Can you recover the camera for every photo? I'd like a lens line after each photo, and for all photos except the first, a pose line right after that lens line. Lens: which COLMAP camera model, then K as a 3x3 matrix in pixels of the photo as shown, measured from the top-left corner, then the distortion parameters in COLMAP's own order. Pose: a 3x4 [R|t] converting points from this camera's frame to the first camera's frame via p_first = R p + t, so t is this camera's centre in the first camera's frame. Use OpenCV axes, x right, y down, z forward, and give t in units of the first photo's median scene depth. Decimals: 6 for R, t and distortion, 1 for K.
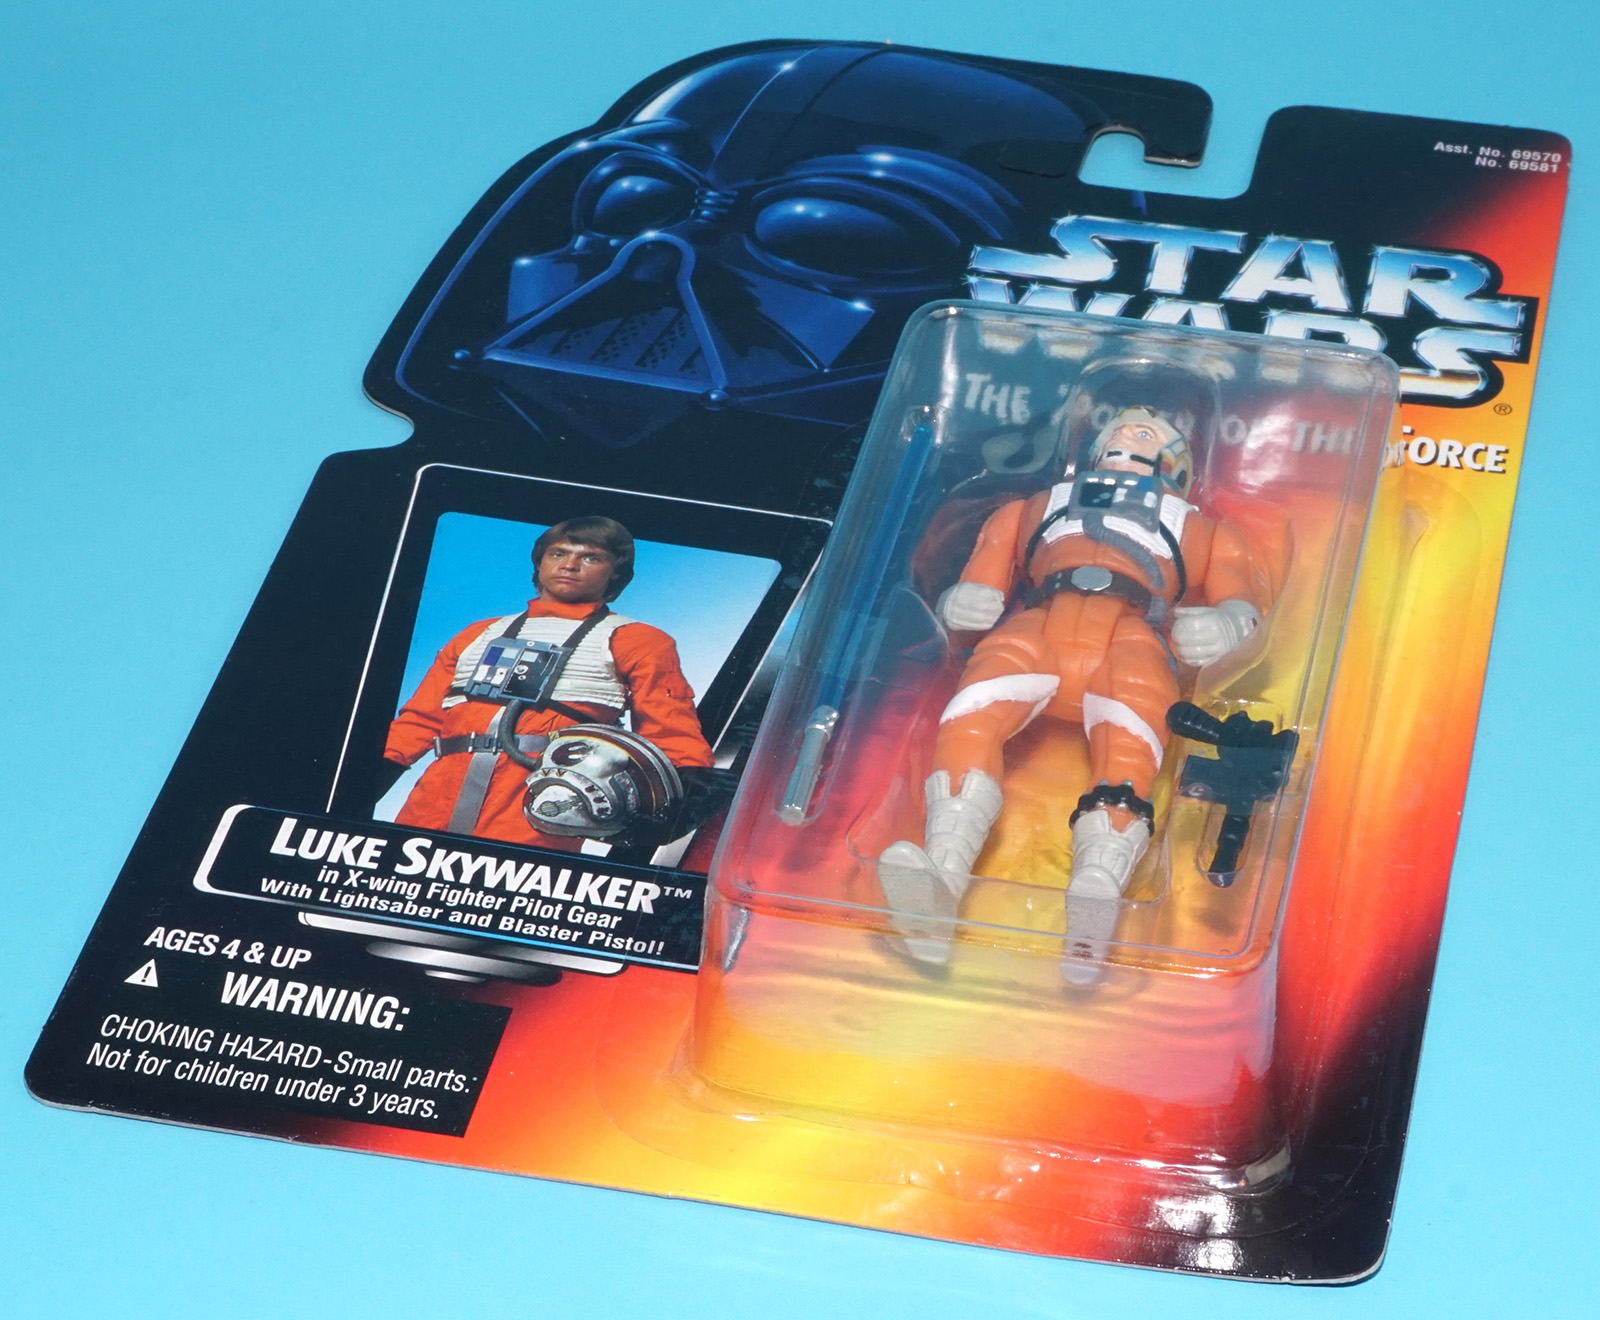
lens RADIAL K [[4717.7, 0, 919.1], [0, 4717.7, 660.3], [0, 0, 1]] dist [0.025039, -0.089951]
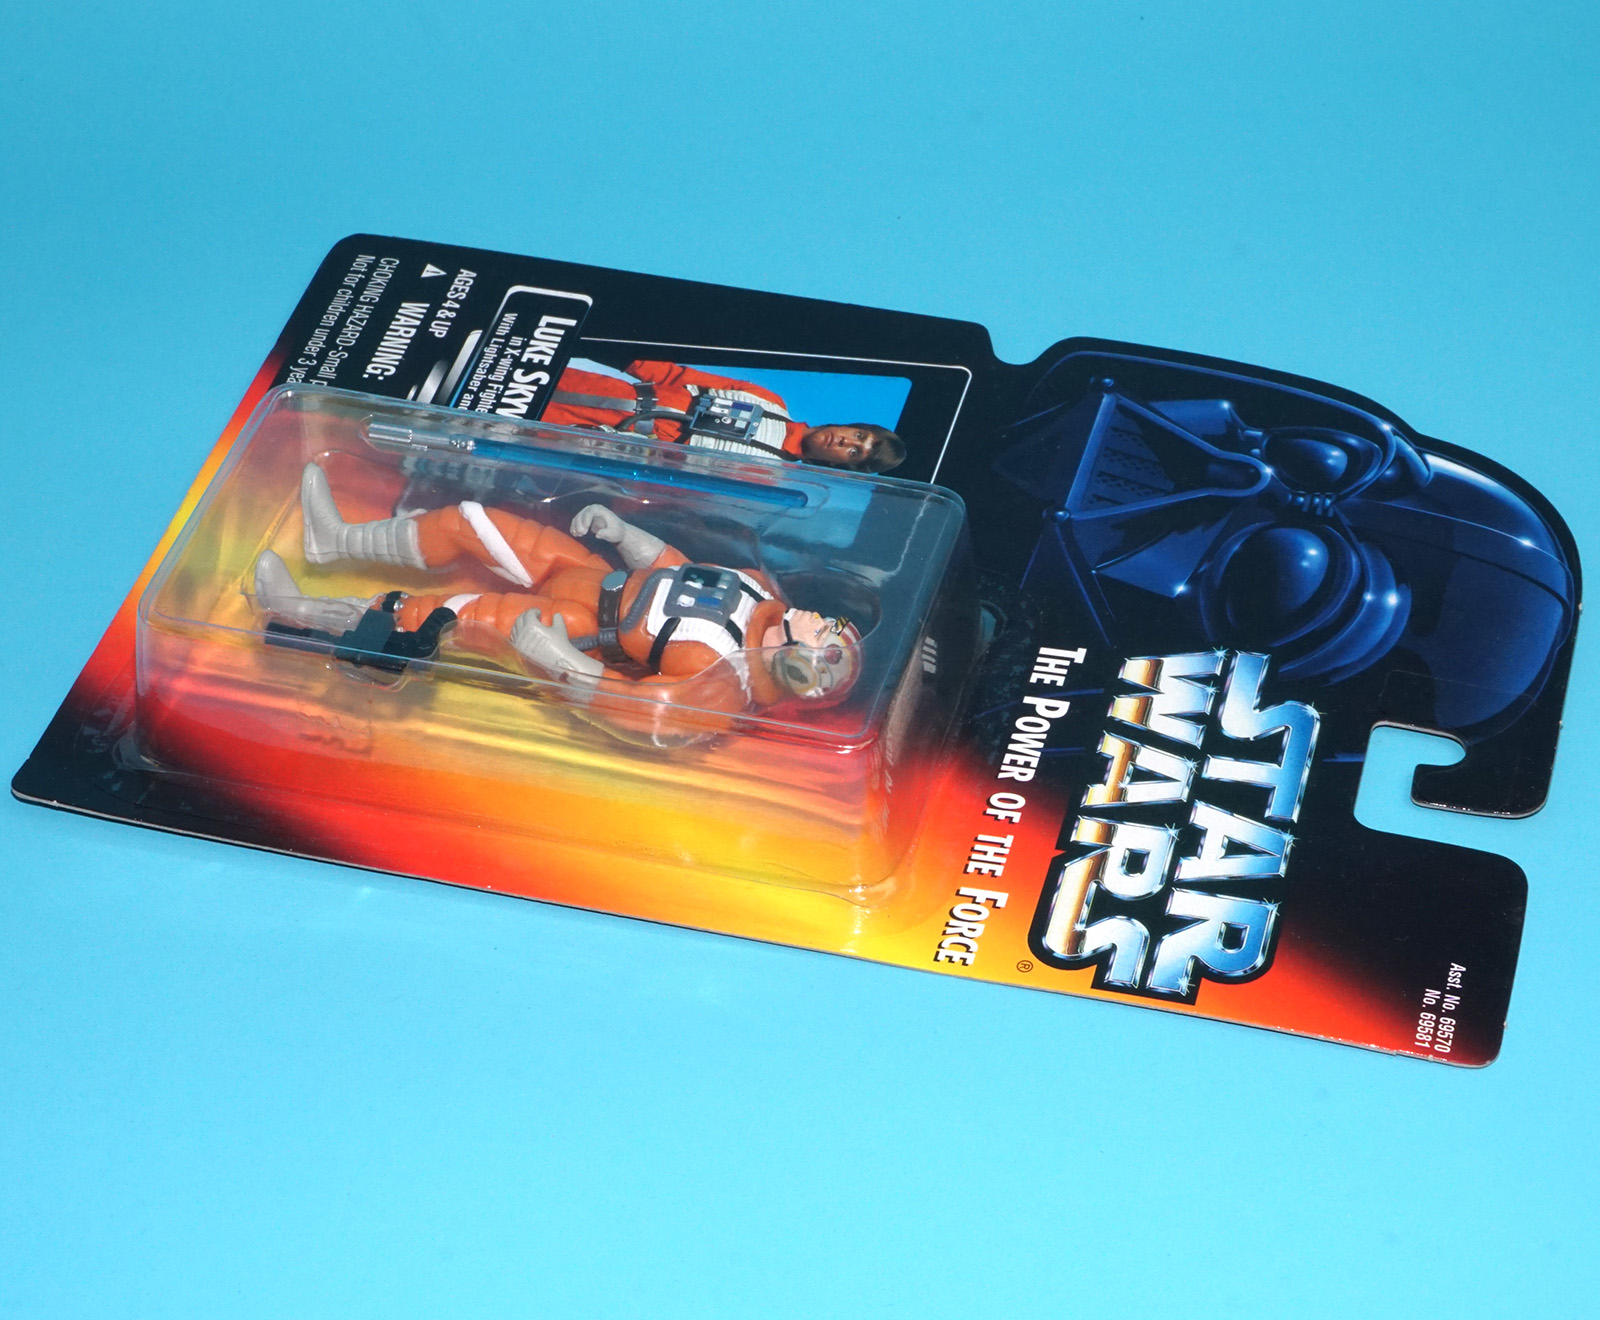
lens RADIAL K [[4013.7, 0, 845.9], [0, 4013.7, 660.1], [0, 0, 1]] dist [-0.007989, 0.361924]
pose [[-0.055407, 0.668657, -0.741504, 0.843652], [-0.627042, 0.554630, 0.546996, -0.632448], [0.777013, 0.495262, 0.388545, 0.611870]]
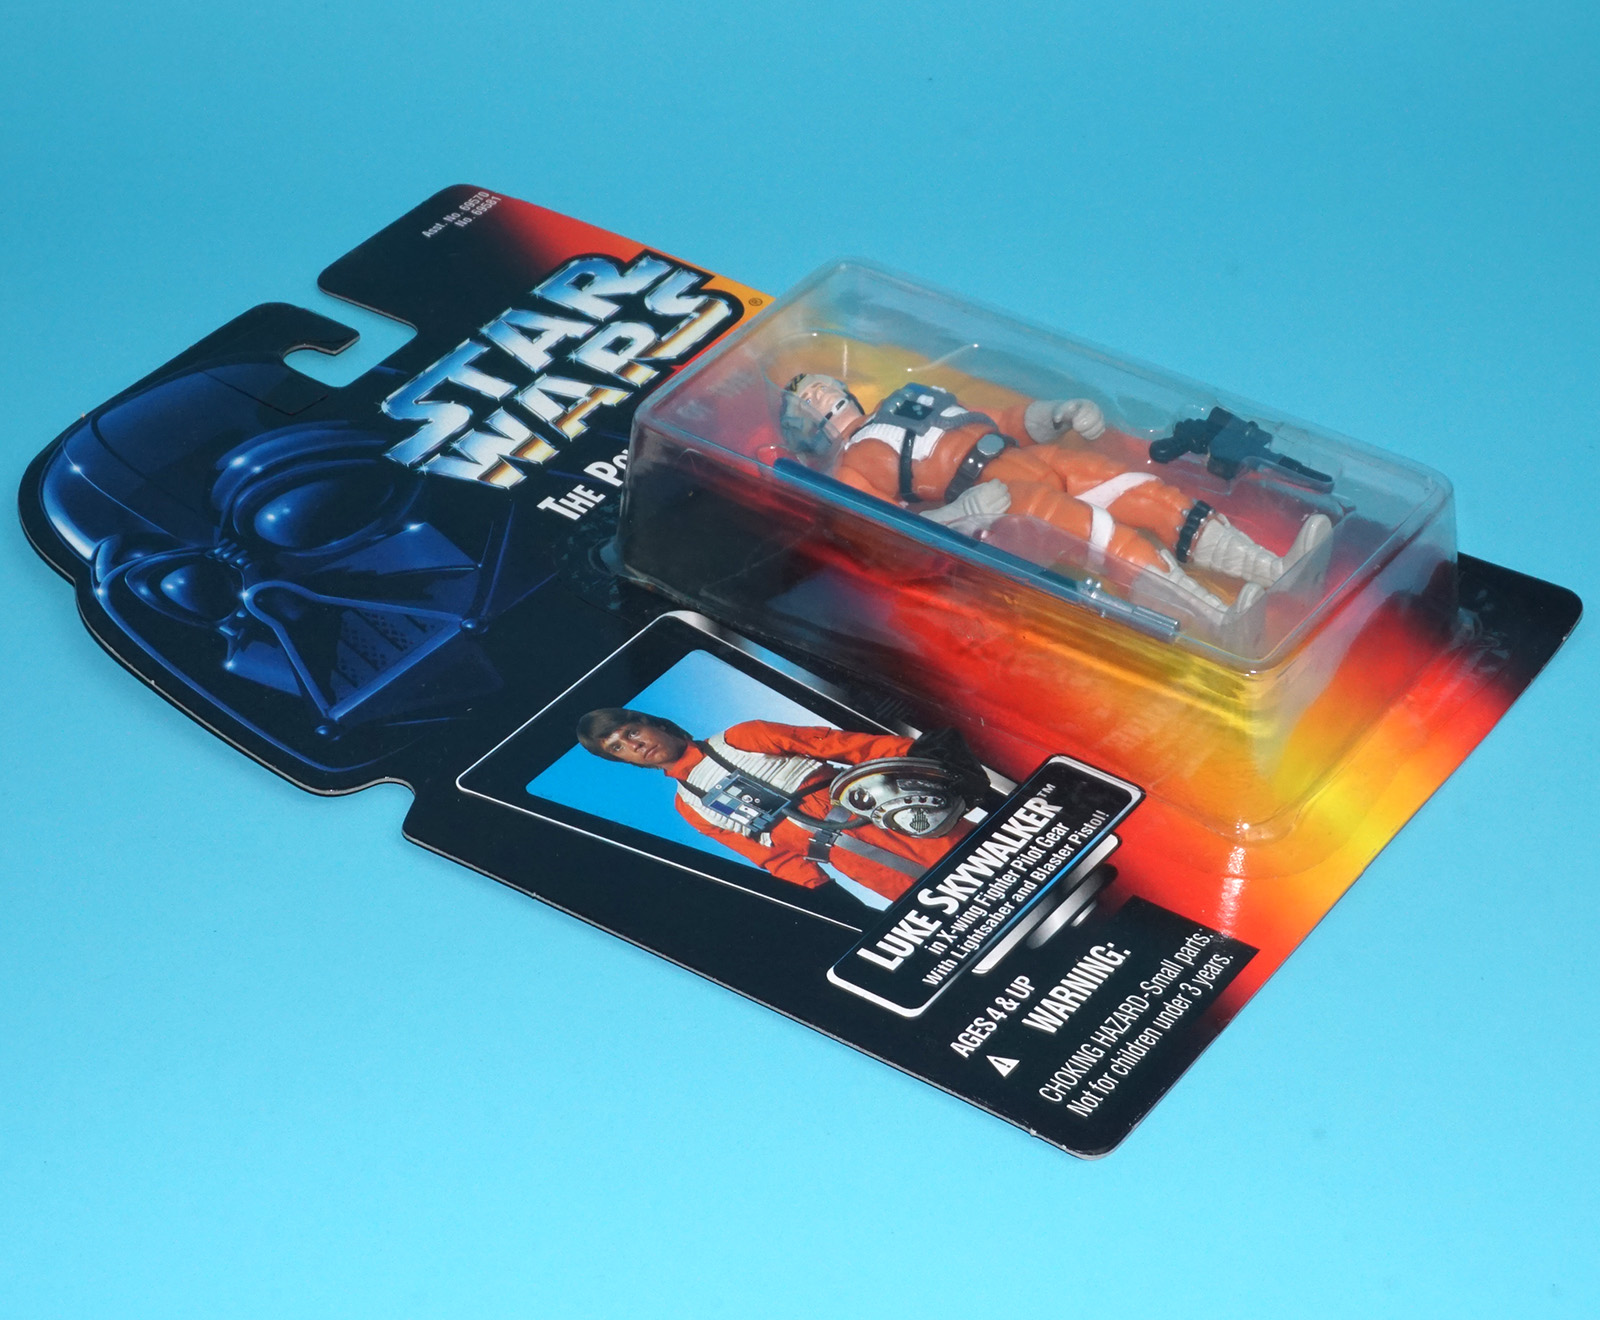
lens RADIAL K [[4013.7, 0, 845.9], [0, 4013.7, 660.1], [0, 0, 1]] dist [-0.007989, 0.361924]
pose [[0.383689, -0.557762, 0.735992, -0.821934], [0.572974, 0.768819, 0.283935, -0.306802], [-0.724213, 0.312762, 0.614570, 0.342188]]
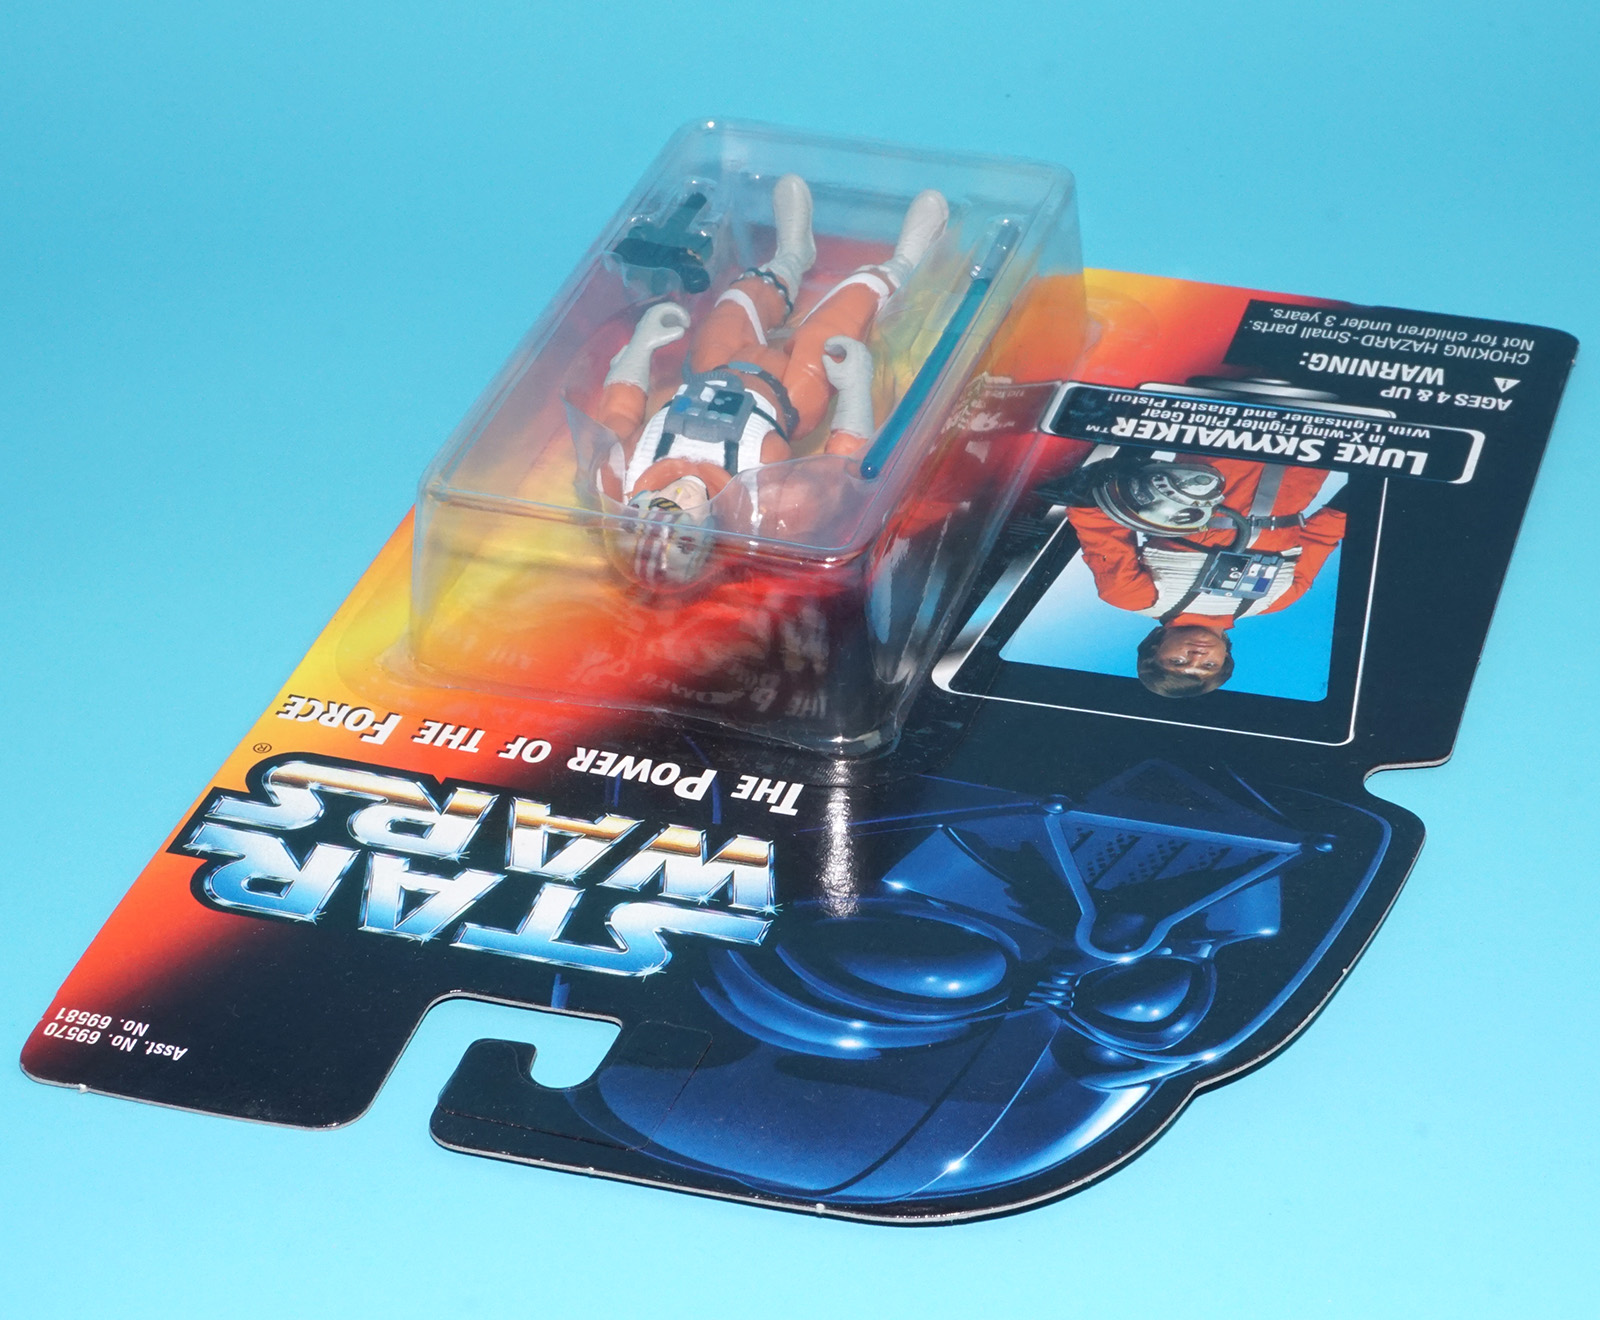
lens RADIAL K [[4331.1, 0, 855.9], [0, 4331.1, 658.9], [0, 0, 1]] dist [0.007085, 0.444279]
pose [[-0.996129, -0.048143, 0.073546, -0.071884], [0.056165, 0.295022, 0.953838, -0.996101], [-0.067618, 0.954277, -0.291176, 1.342456]]
